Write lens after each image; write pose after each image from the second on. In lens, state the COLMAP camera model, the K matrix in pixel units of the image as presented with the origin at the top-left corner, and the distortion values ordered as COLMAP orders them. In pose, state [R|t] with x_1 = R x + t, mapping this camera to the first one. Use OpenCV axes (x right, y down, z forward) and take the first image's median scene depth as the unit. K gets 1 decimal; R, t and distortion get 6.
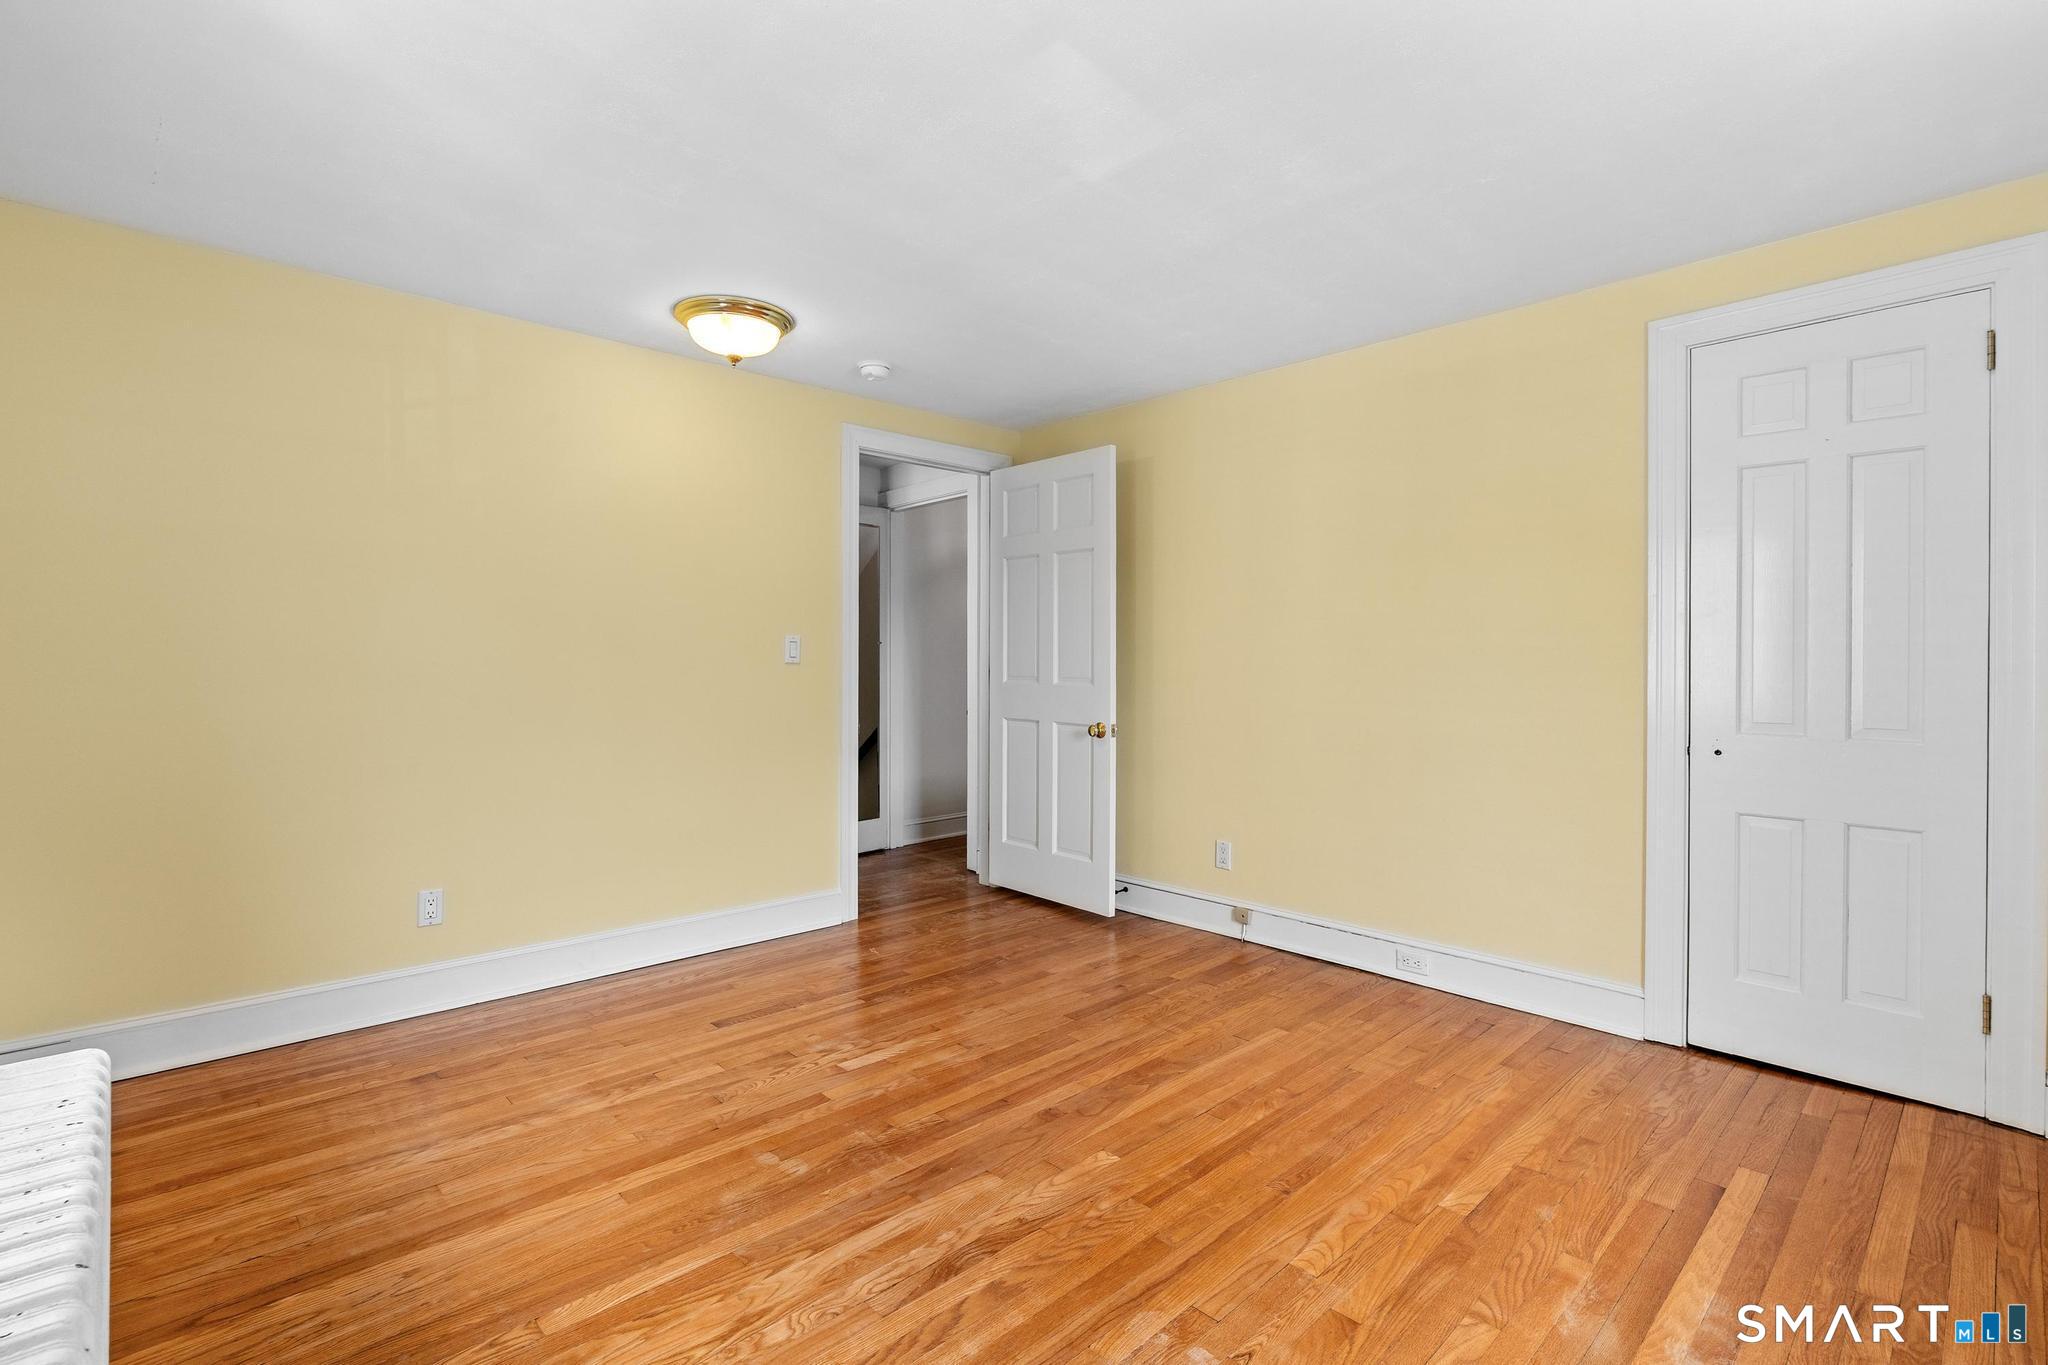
lens RADIAL K [[940.3, 0, 1016.7], [0, 940.3, 671.0], [0, 0, 1]] dist [-0.002311, 0.000372]
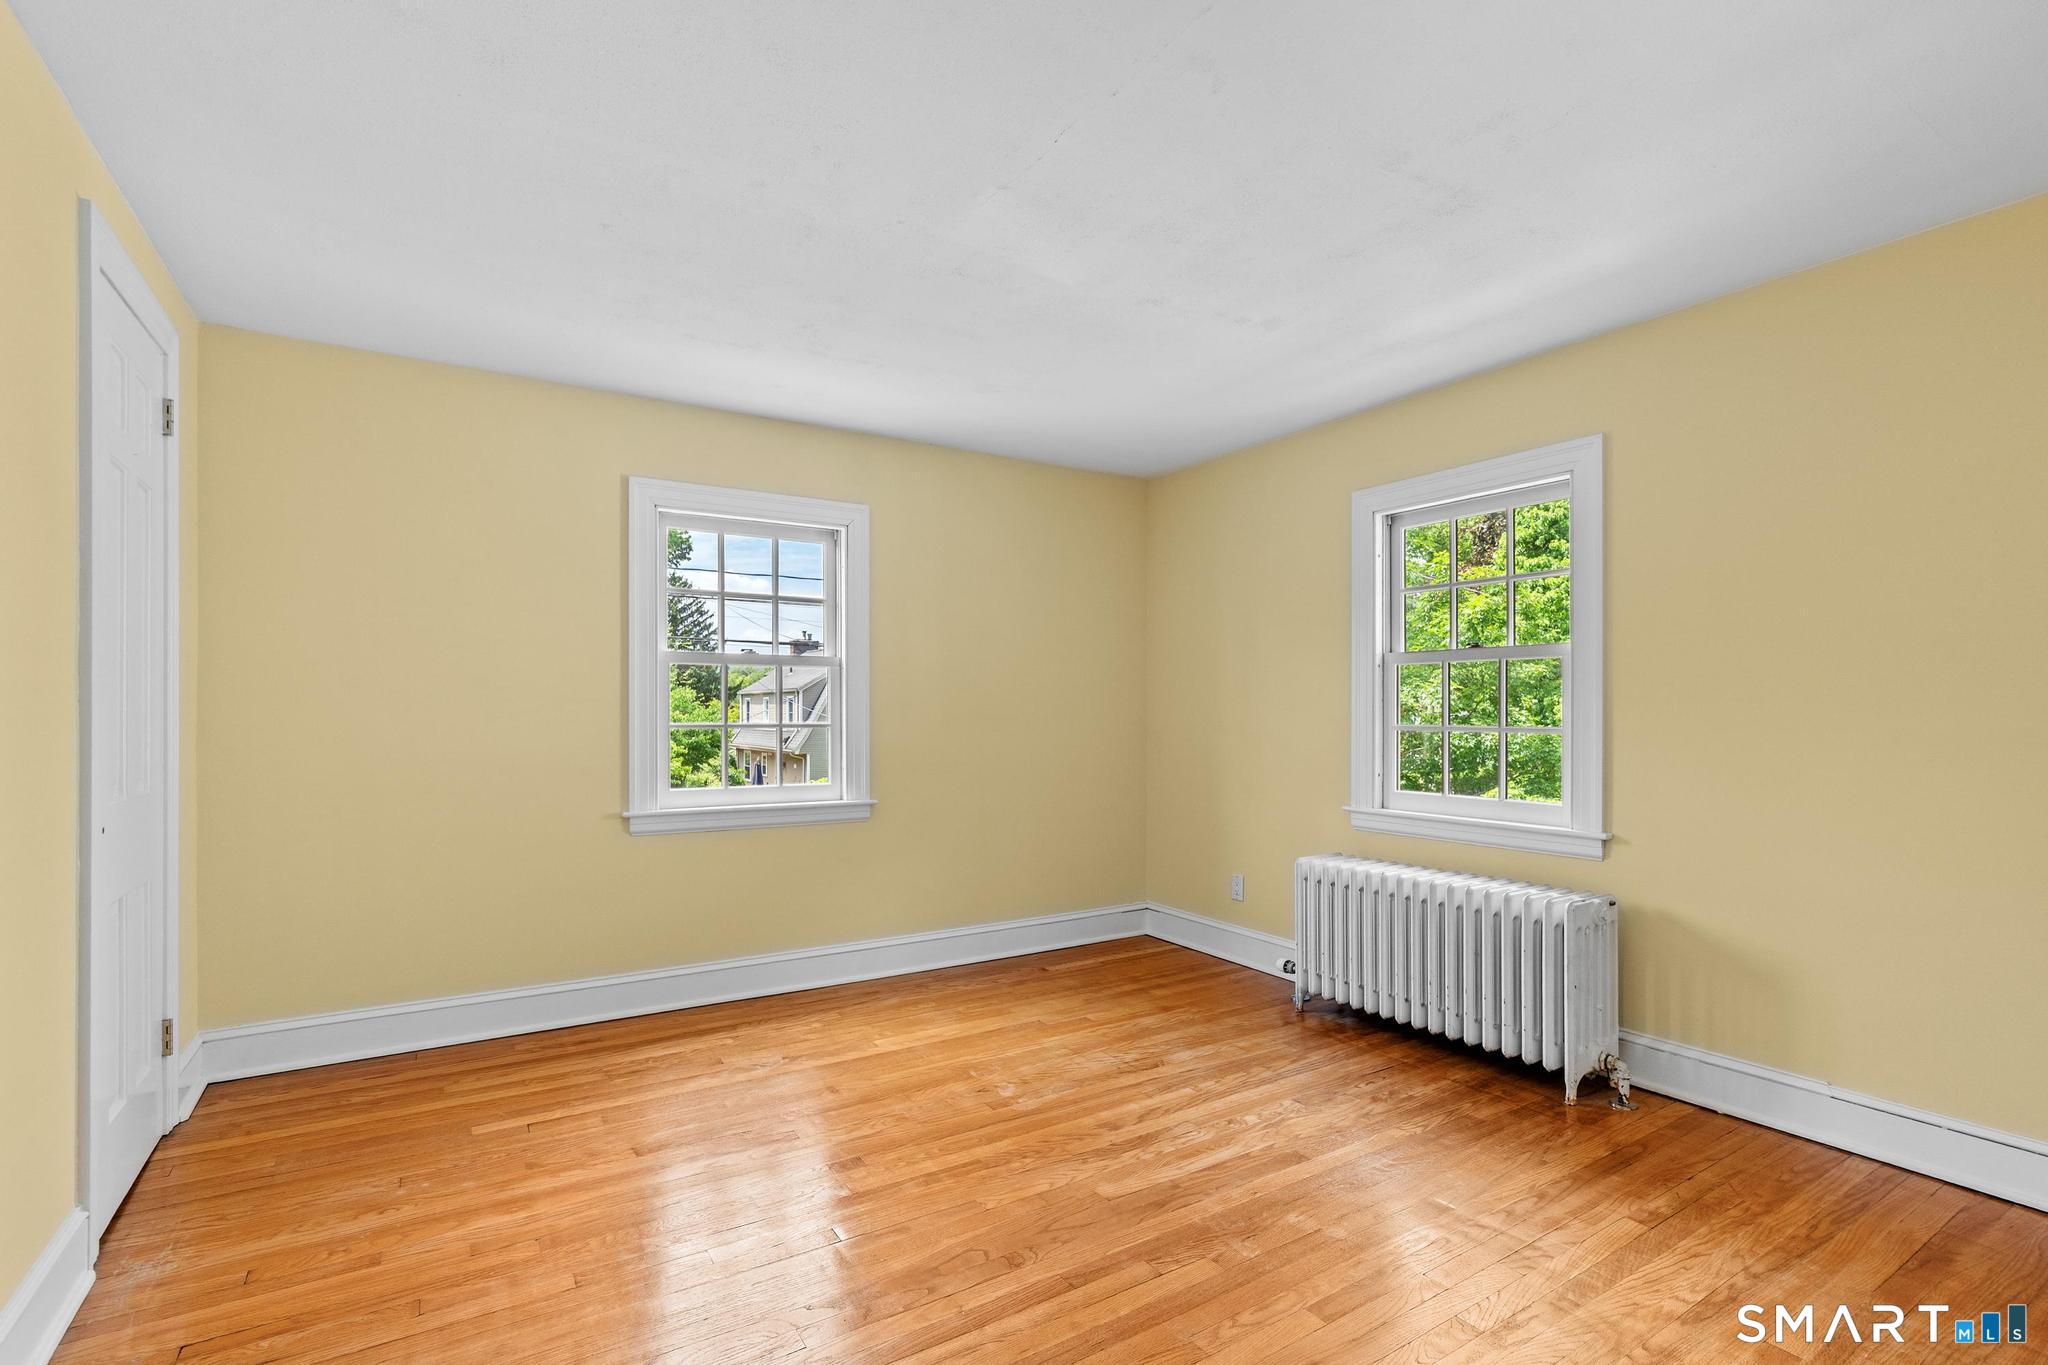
lens RADIAL K [[940.3, 0, 1023.6], [0, 940.3, 692.7], [0, 0, 1]] dist [-0.002311, 0.000372]
pose [[-0.979511, -0.001853, 0.201382, -0.154675], [-0.002837, 0.999985, -0.004597, -0.027579], [-0.201371, -0.005074, -0.979502, 2.134817]]
